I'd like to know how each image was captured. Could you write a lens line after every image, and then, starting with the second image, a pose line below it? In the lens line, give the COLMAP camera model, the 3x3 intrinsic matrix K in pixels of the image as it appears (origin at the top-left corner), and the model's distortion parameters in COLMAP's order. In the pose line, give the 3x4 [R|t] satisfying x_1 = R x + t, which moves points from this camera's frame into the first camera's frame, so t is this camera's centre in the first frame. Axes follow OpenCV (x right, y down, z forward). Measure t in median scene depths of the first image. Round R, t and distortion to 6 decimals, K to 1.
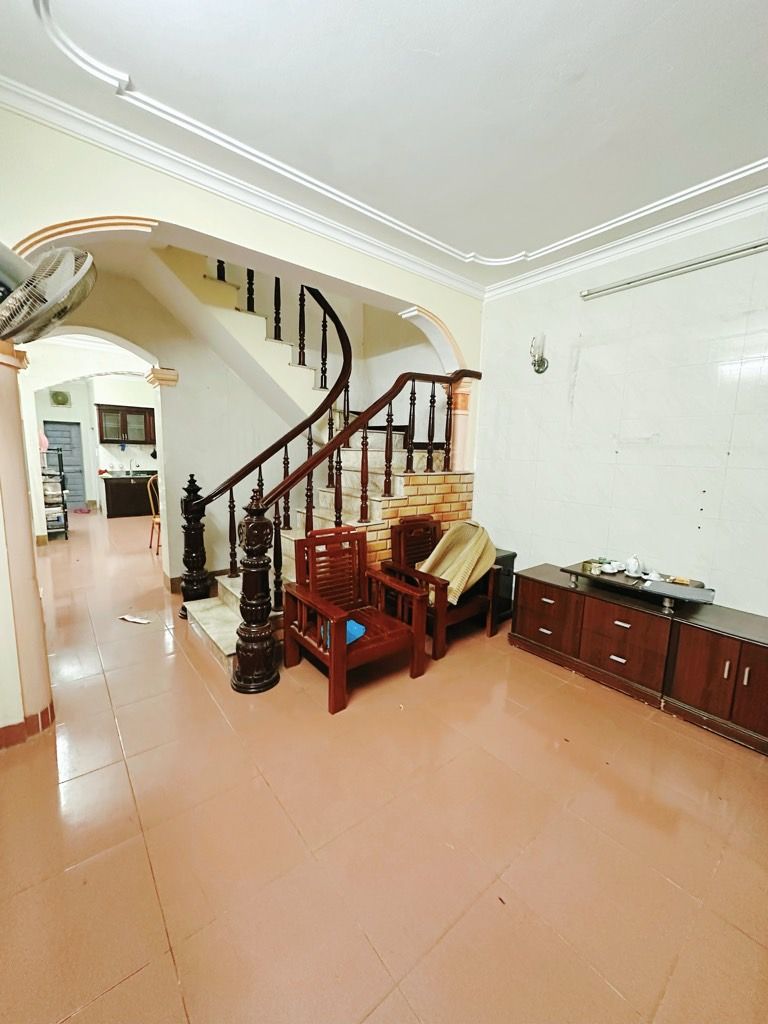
lens RADIAL K [[406.8, 0, 384.0], [0, 406.8, 512.0], [0, 0, 1]] dist [-0.000898, 0.000110]
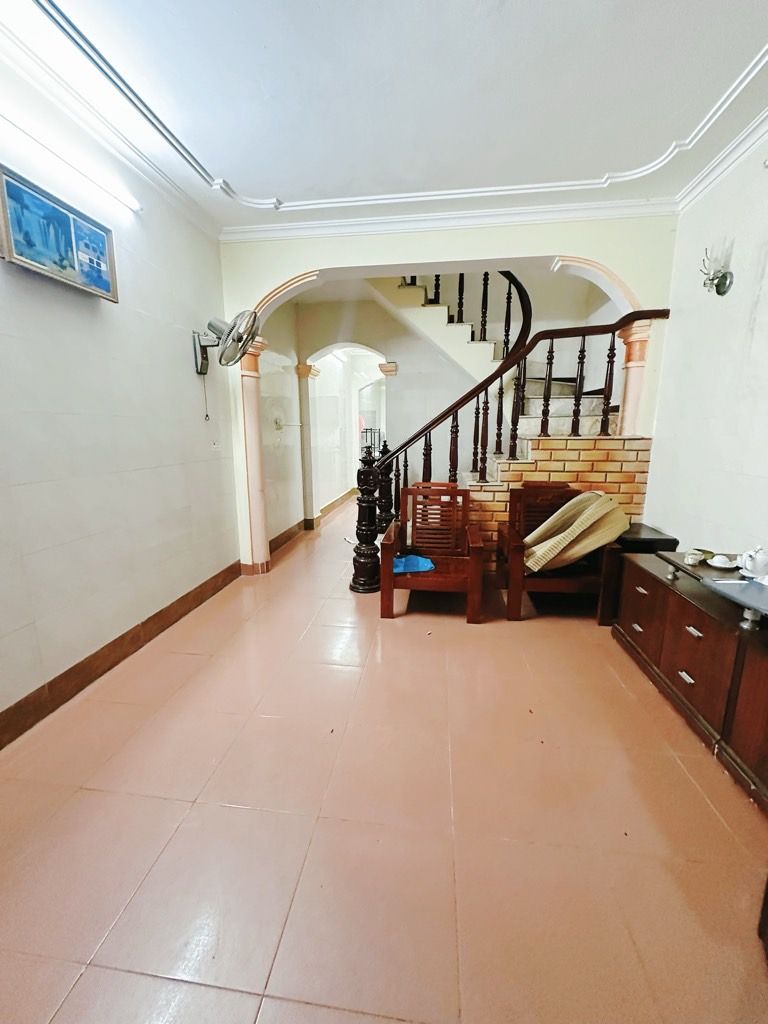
lens RADIAL K [[406.8, 0, 384.0], [0, 406.8, 512.0], [0, 0, 1]] dist [-0.000898, 0.000110]
pose [[0.691260, 0.115908, -0.713250, 0.520970], [-0.088131, 0.993206, 0.075990, 0.041474], [0.717212, 0.010331, 0.696778, 0.063458]]
